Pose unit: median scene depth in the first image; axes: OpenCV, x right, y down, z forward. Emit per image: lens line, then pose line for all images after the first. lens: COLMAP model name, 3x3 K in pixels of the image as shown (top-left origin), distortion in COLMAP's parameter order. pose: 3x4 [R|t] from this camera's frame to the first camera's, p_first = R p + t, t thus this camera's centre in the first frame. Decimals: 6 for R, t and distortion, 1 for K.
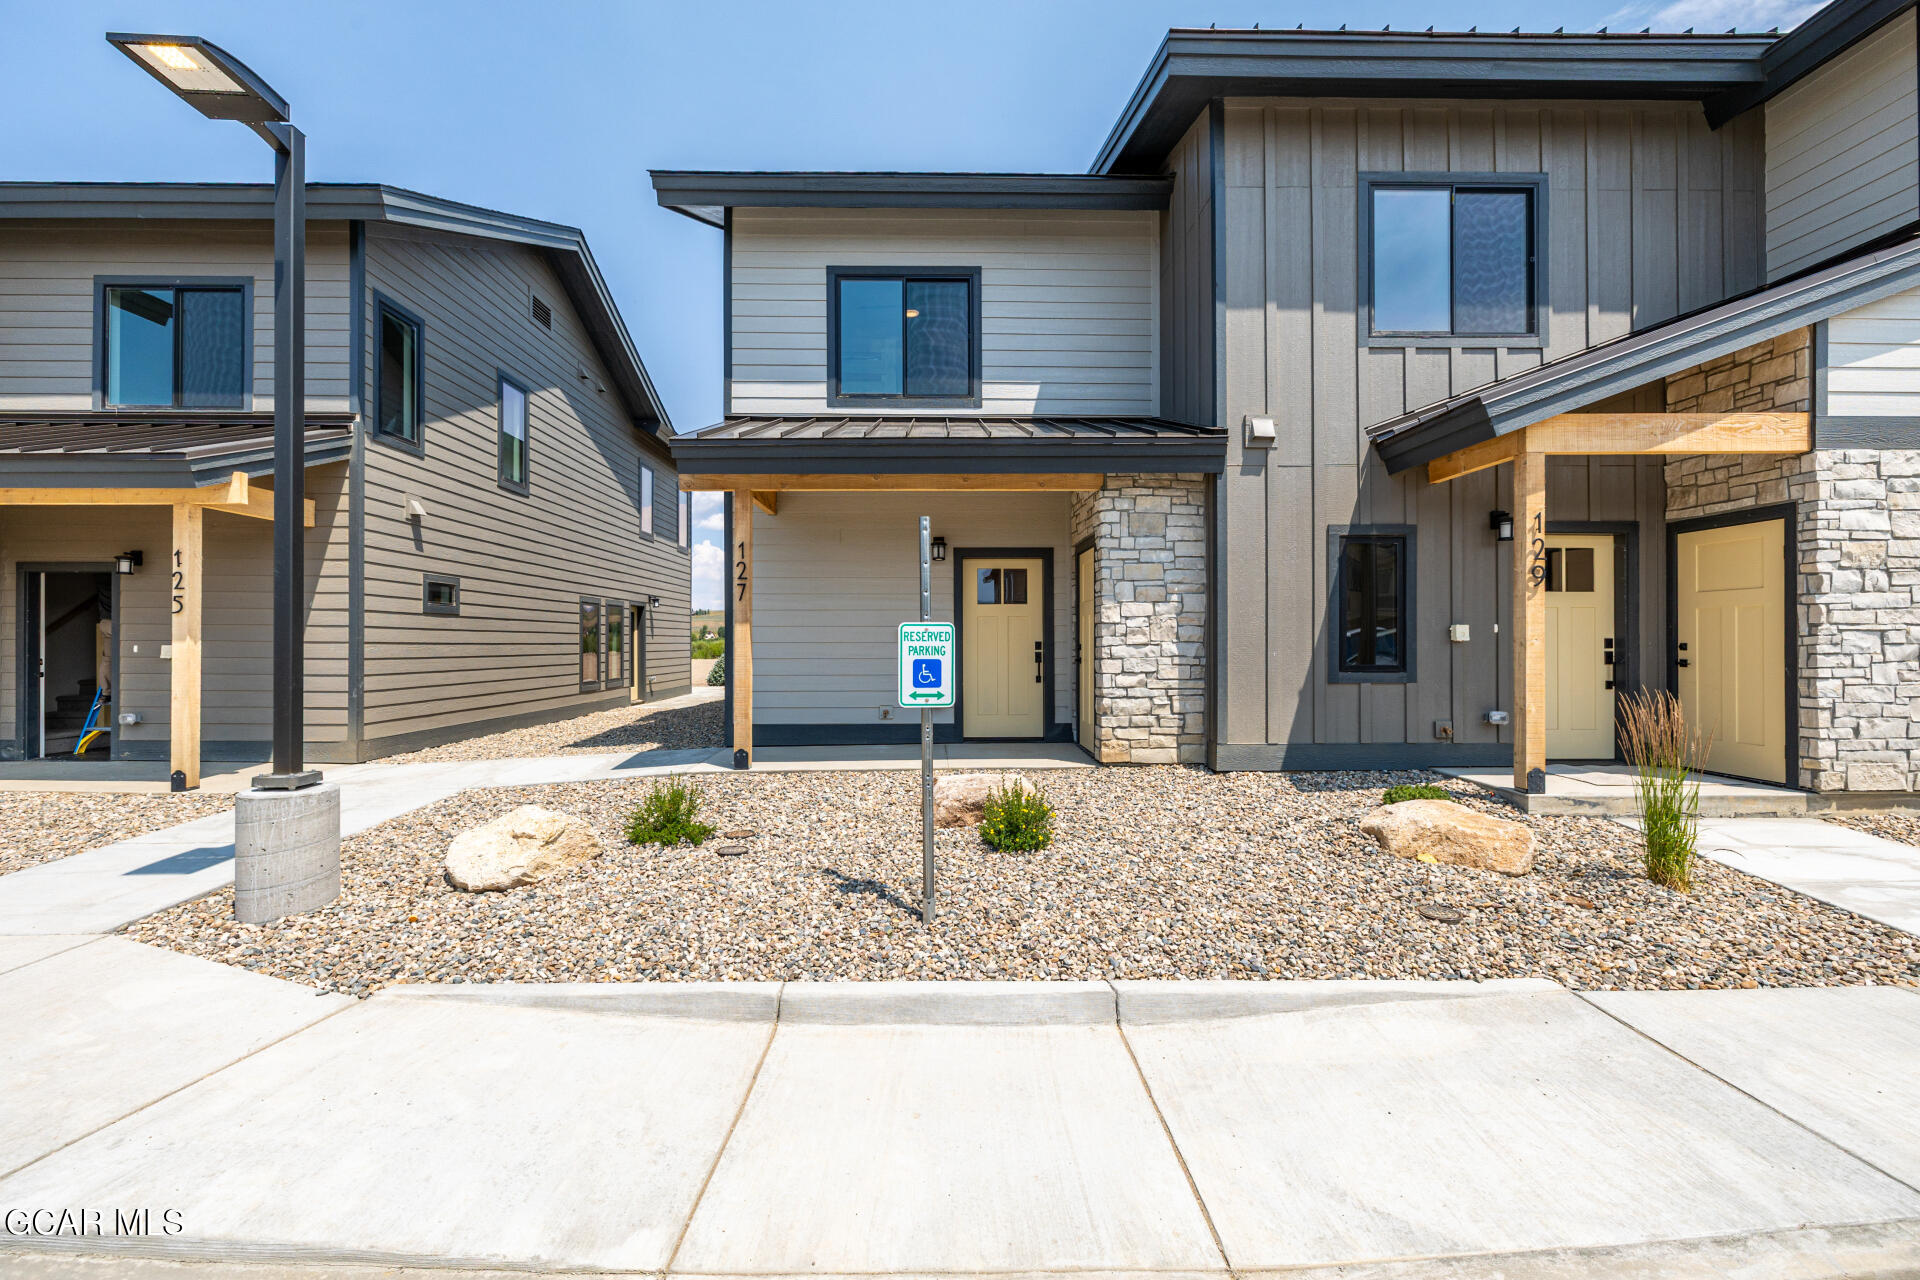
lens RADIAL K [[811.5, 0, 955.7], [0, 811.5, 643.3], [0, 0, 1]] dist [0.001227, 0.000306]
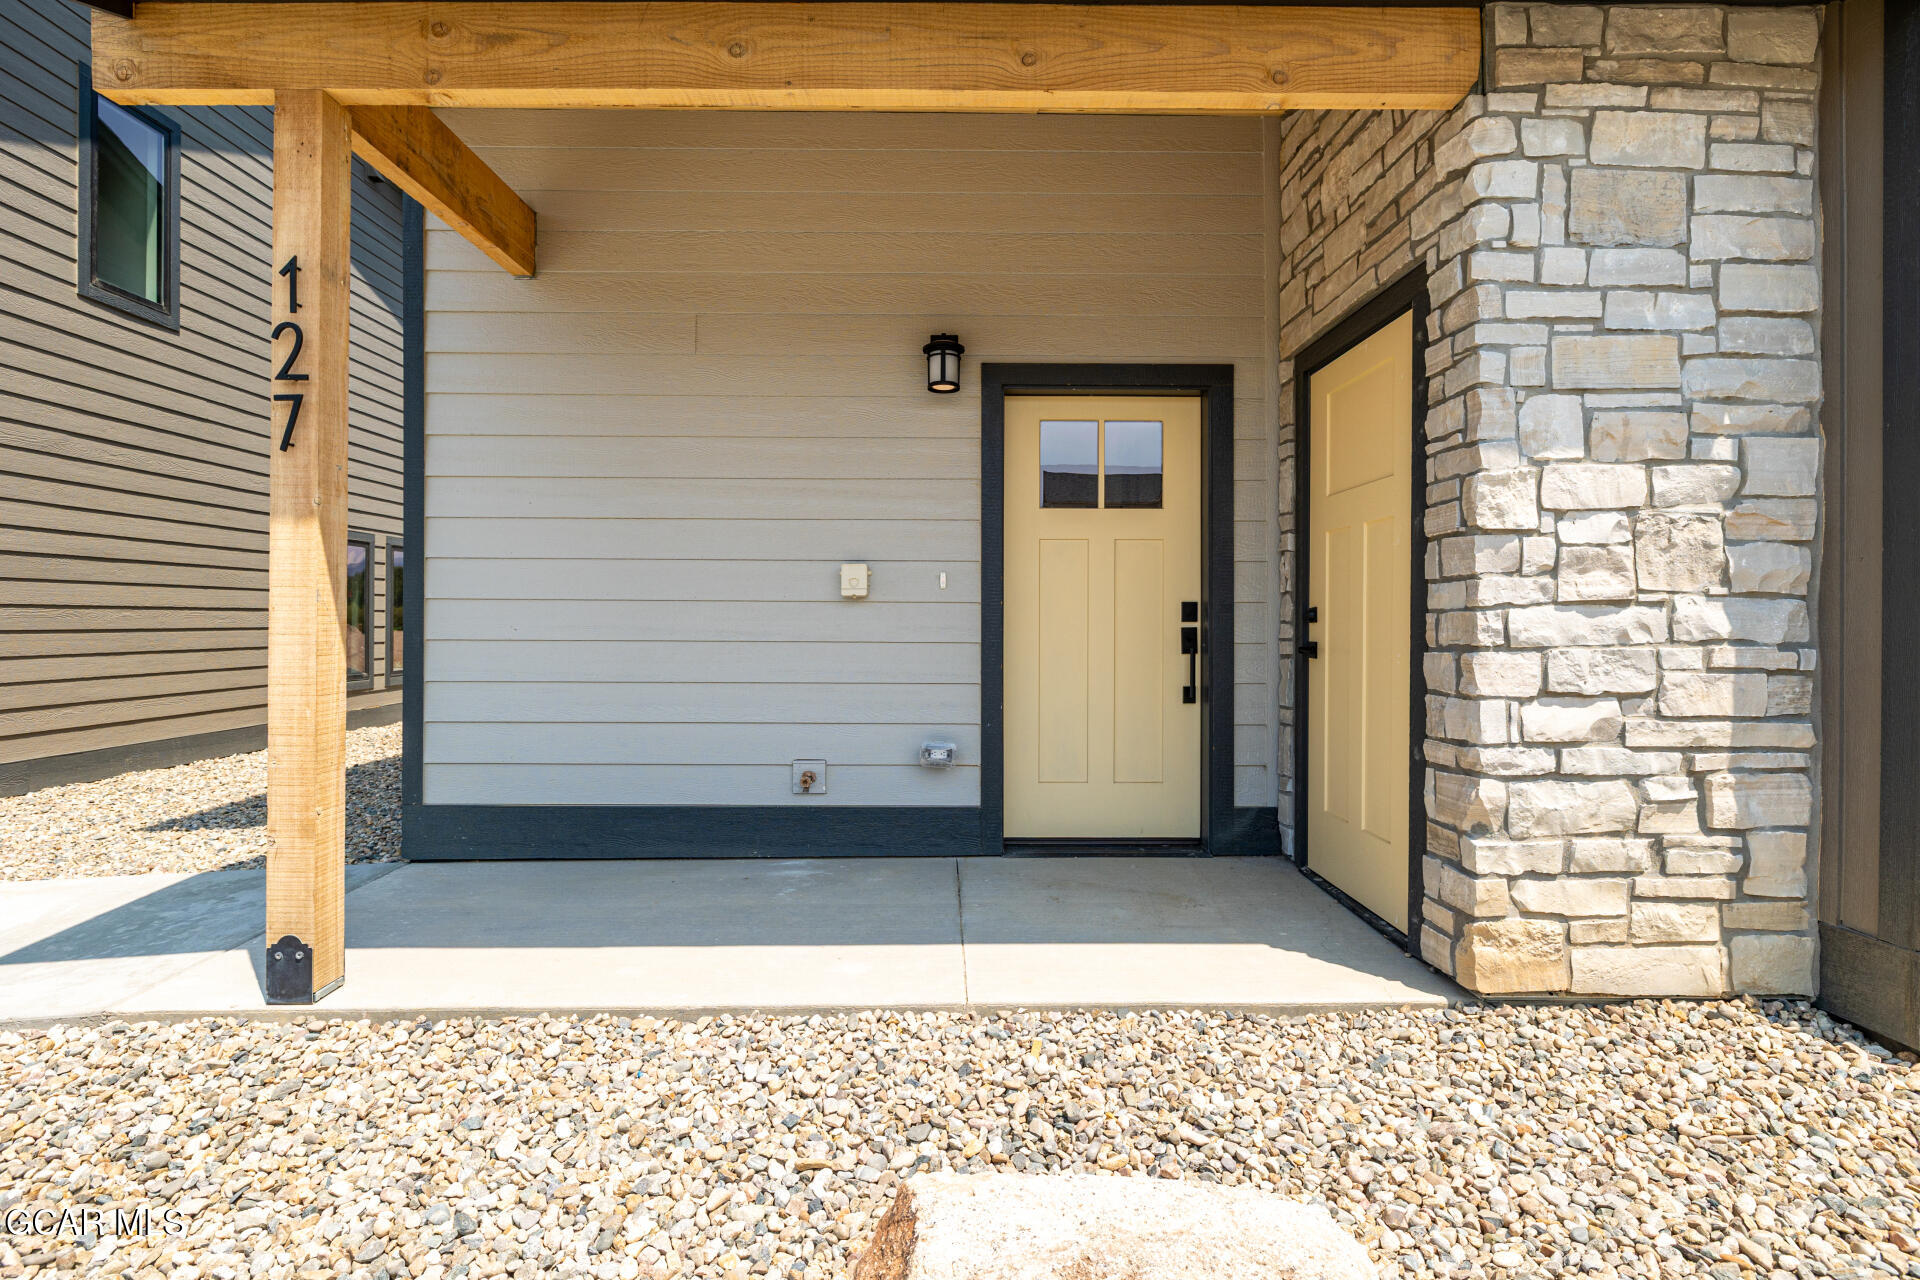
lens RADIAL K [[970.4, 0, 966.9], [0, 970.4, 624.1], [0, 0, 1]] dist [-0.007101, 0.002196]
pose [[0.999958, 0.006061, -0.006822, -0.005974], [-0.006032, 0.999973, 0.004273, 0.007774], [0.006848, -0.004232, 0.999968, 0.532500]]
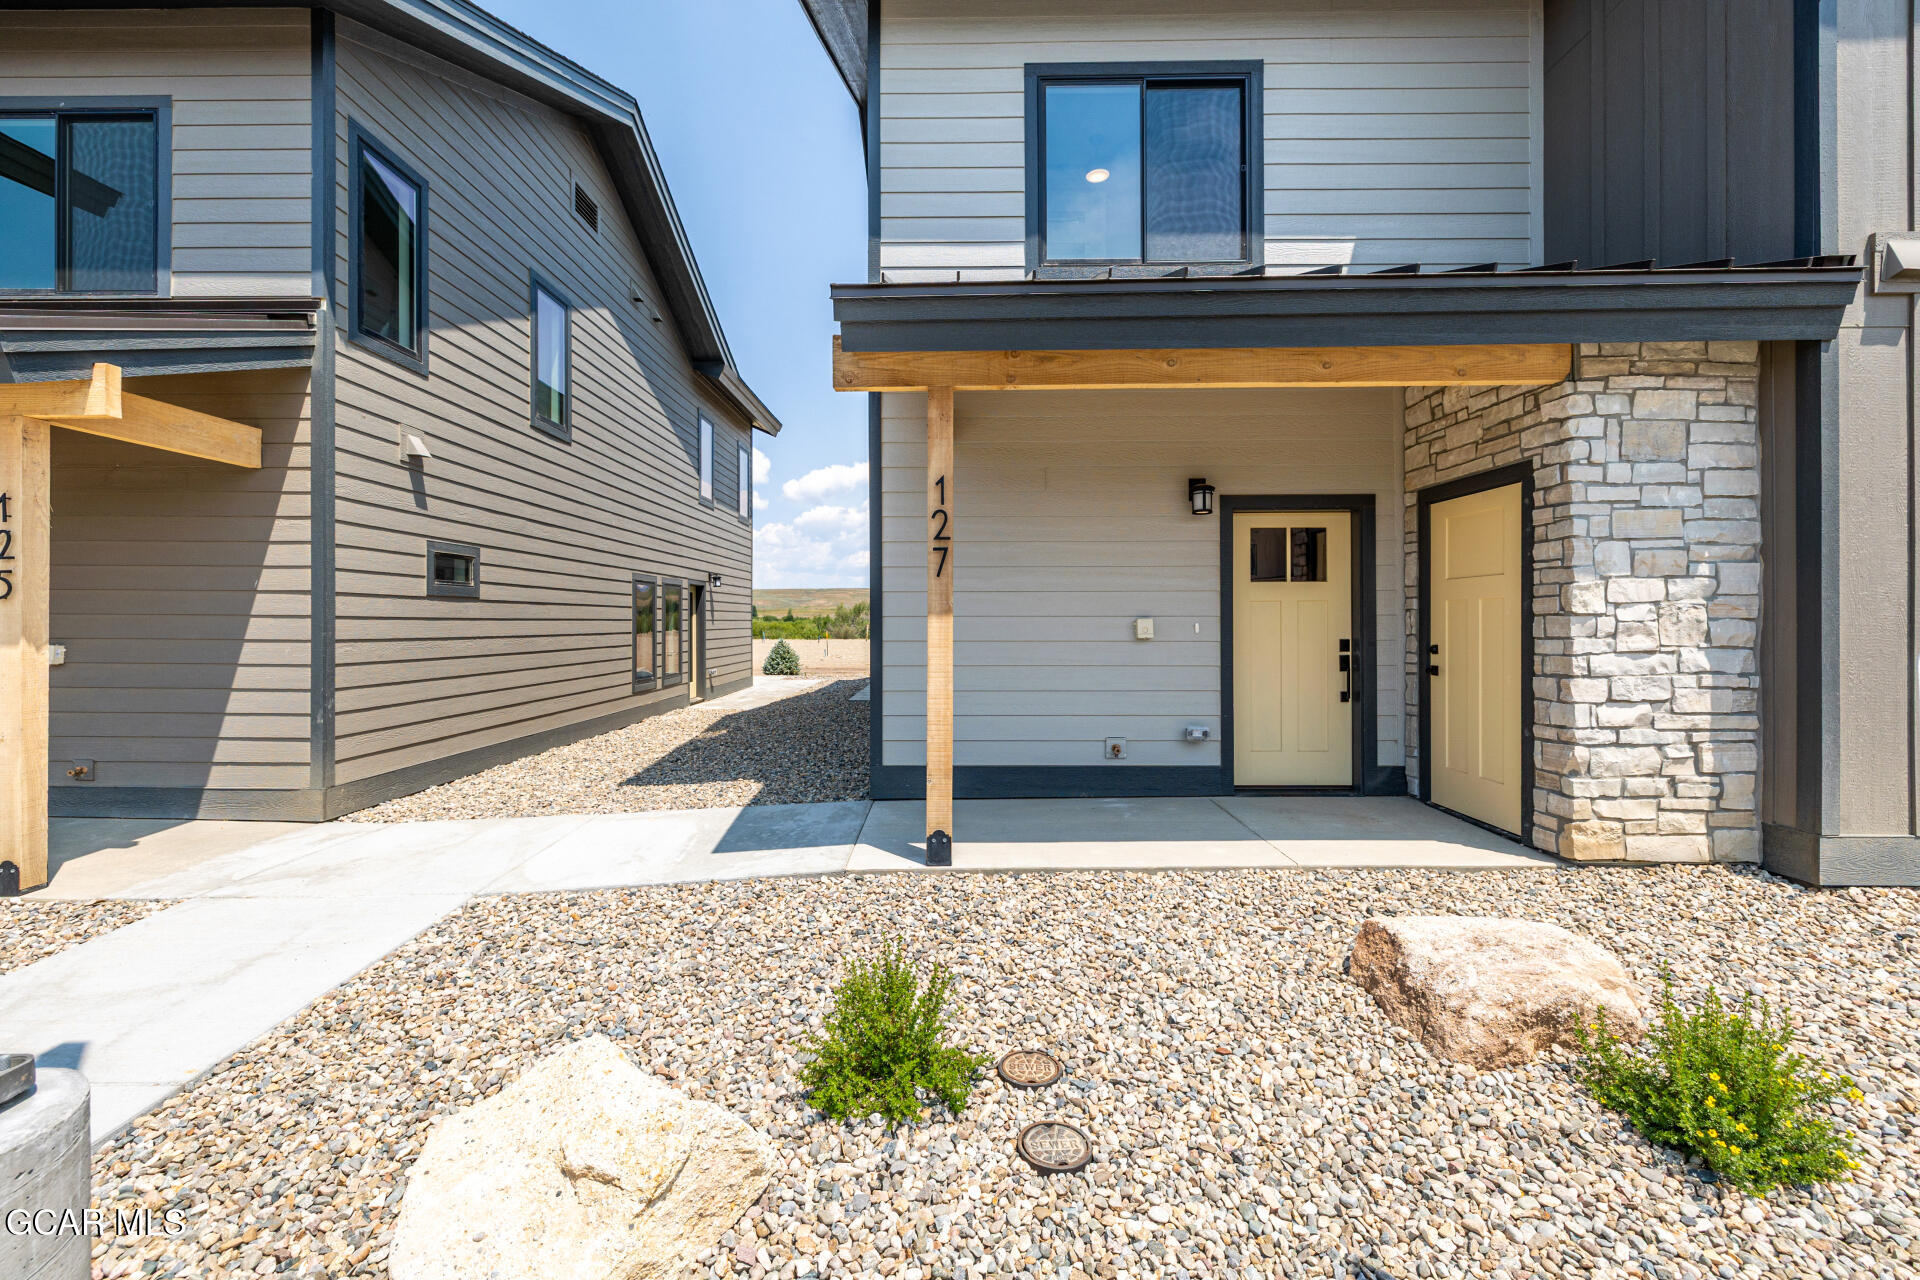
lens RADIAL K [[811.5, 0, 957.5], [0, 811.5, 624.2], [0, 0, 1]] dist [0.001227, 0.000306]
pose [[0.999478, -0.000210, -0.032291, -0.193725], [0.000299, 0.999996, 0.002746, -0.016463], [0.032291, -0.002754, 0.999475, 0.348334]]
